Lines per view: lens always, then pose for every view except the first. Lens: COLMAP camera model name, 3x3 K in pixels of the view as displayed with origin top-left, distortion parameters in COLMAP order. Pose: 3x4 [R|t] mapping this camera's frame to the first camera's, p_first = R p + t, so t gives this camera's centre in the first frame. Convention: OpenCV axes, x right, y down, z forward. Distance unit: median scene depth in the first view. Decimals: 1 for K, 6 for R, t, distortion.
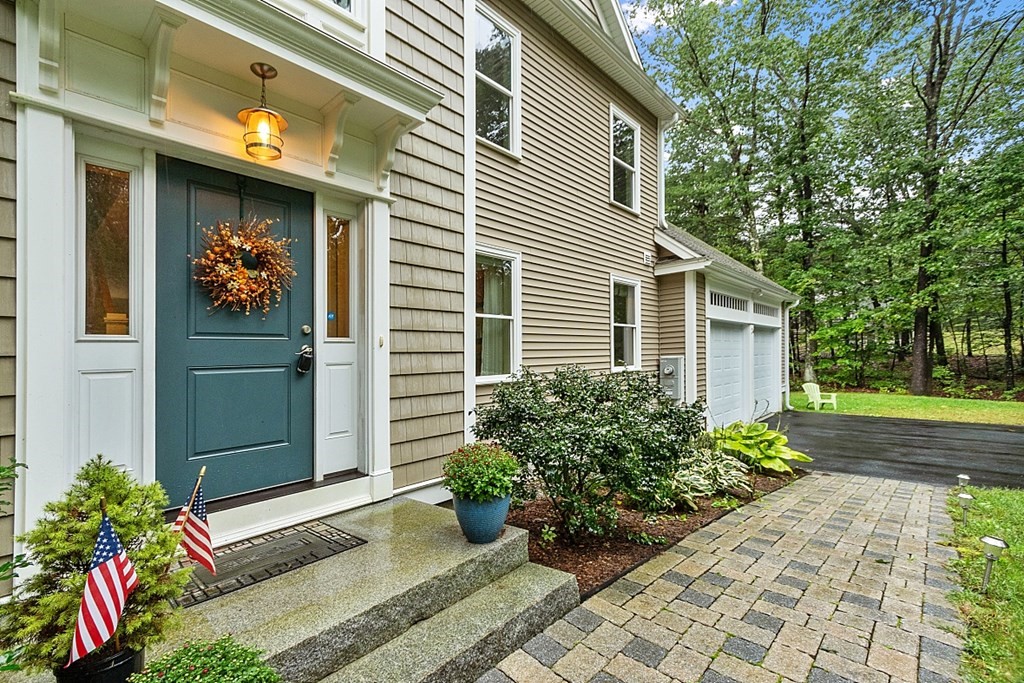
lens RADIAL K [[445.1, 0, 507.0], [0, 445.1, 343.1], [0, 0, 1]] dist [0.002143, 0.000561]
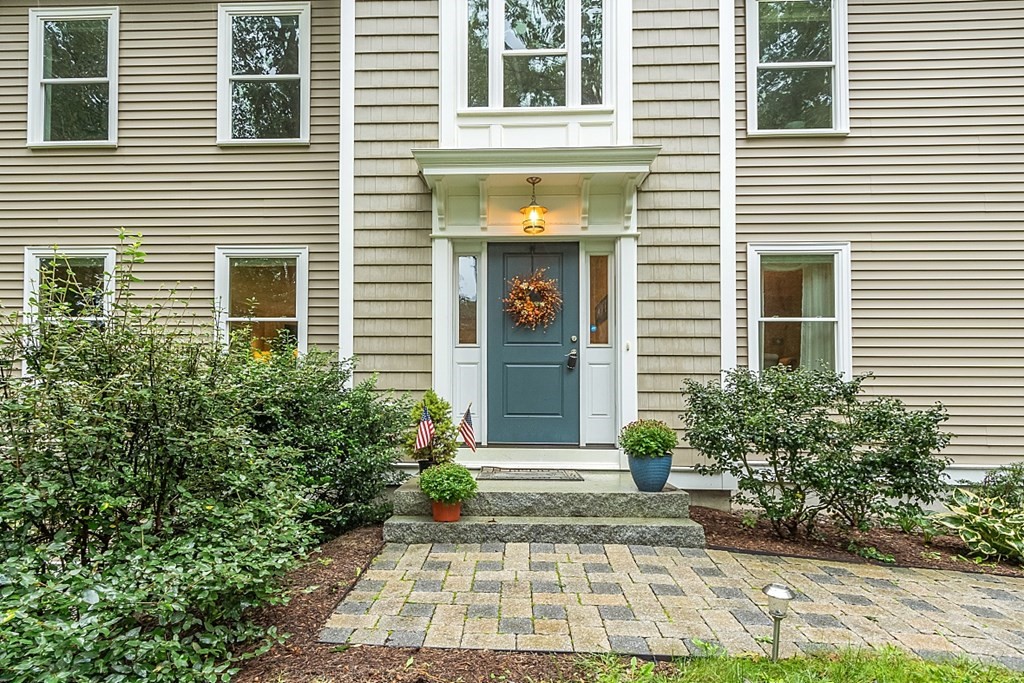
lens RADIAL K [[445.1, 0, 507.0], [0, 445.1, 343.1], [0, 0, 1]] dist [0.002143, 0.000561]
pose [[0.723138, -0.022890, -0.690324, 0.364779], [0.006736, 0.999637, -0.026091, 0.018931], [0.690670, 0.014218, 0.723030, -0.172910]]
